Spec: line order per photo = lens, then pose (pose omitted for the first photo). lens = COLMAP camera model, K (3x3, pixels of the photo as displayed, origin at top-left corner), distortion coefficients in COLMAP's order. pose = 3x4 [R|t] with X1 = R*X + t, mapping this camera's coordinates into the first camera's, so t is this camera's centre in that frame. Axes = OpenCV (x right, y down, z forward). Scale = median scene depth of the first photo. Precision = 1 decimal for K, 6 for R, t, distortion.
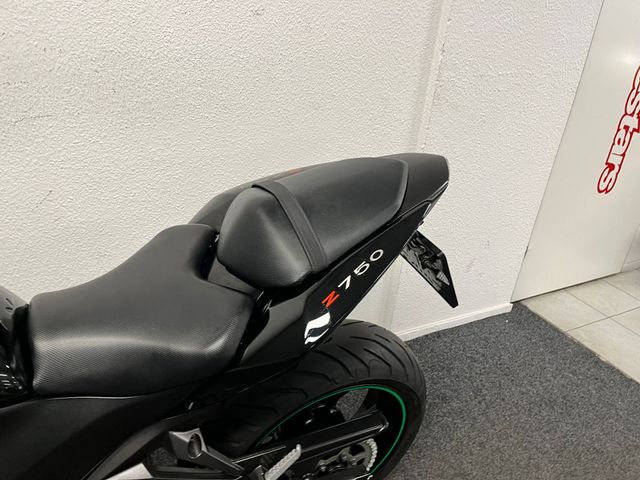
lens RADIAL K [[482.9, 0, 328.2], [0, 482.9, 242.1], [0, 0, 1]] dist [0.078333, -0.105620]
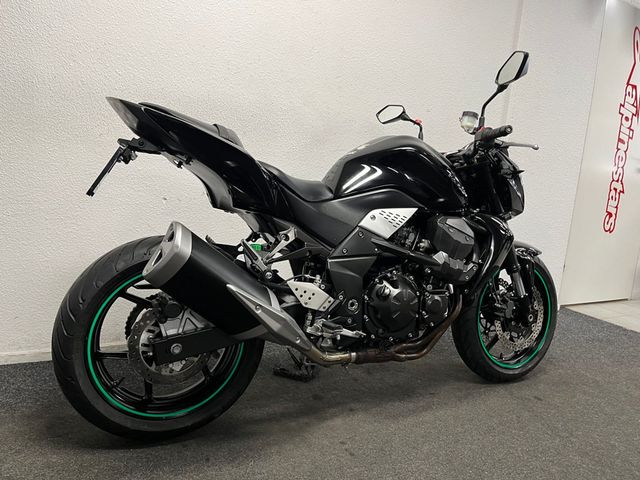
lens RADIAL K [[482.9, 0, 315.4], [0, 482.9, 236.8], [0, 0, 1]] dist [0.078333, -0.105620]
pose [[0.999792, -0.008670, -0.018449, -0.570717], [0.002552, 0.951166, -0.308668, 0.677140], [0.020224, 0.308557, 0.950991, -0.823383]]
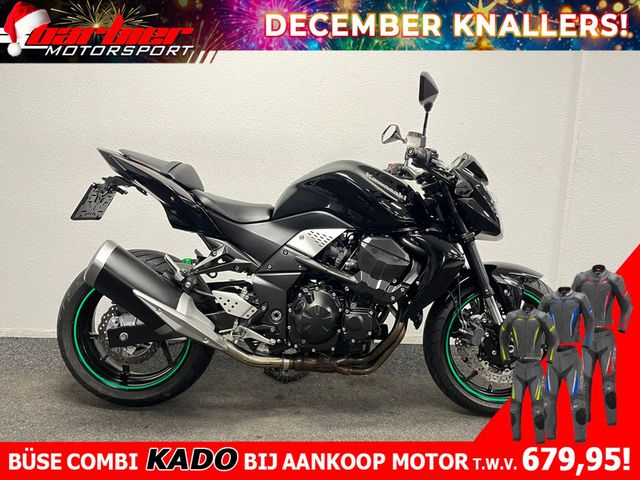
lens RADIAL K [[482.9, 0, 319.4], [0, 482.9, 238.6], [0, 0, 1]] dist [0.078333, -0.105620]
pose [[0.895577, 0.007757, -0.444839, 0.219982], [-0.151221, 0.945628, -0.287957, 0.632945], [0.418419, 0.325157, 0.848056, -0.782368]]
